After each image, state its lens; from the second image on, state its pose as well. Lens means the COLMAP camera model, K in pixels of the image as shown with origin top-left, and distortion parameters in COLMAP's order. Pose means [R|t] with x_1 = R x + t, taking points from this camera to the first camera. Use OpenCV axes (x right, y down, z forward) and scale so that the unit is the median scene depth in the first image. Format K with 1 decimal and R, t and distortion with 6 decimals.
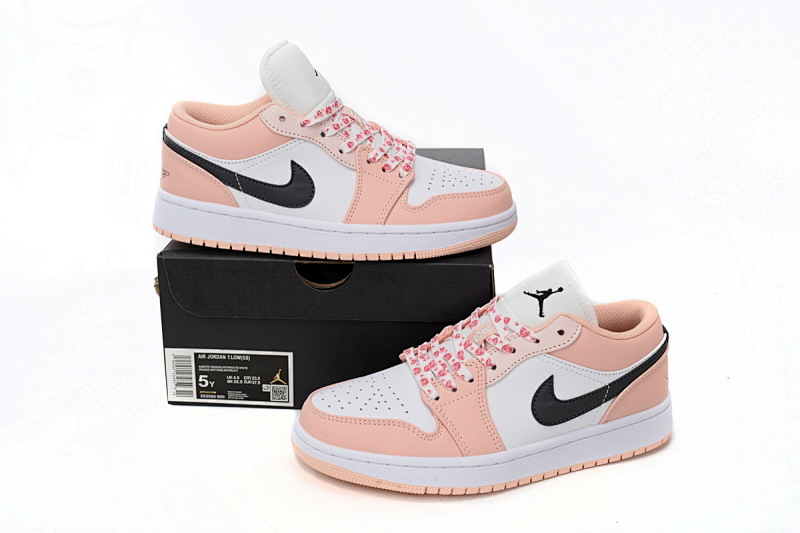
lens RADIAL K [[1015.5, 0, 394.3], [0, 1015.5, 266.6], [0, 0, 1]] dist [-0.087812, 0.000000]
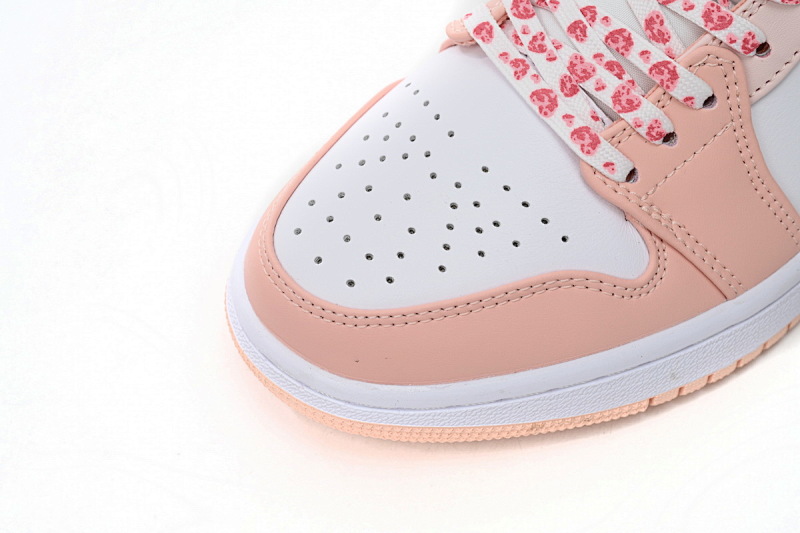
lens RADIAL K [[1989.0, 0, 402.3], [0, 1989.0, 272.9], [0, 0, 1]] dist [0.092818, 0.000000]
pose [[0.925503, -0.324666, 0.195031, -0.182557], [0.151683, 0.789578, 0.594608, -0.276702], [-0.347041, -0.520729, 0.780003, 0.453370]]
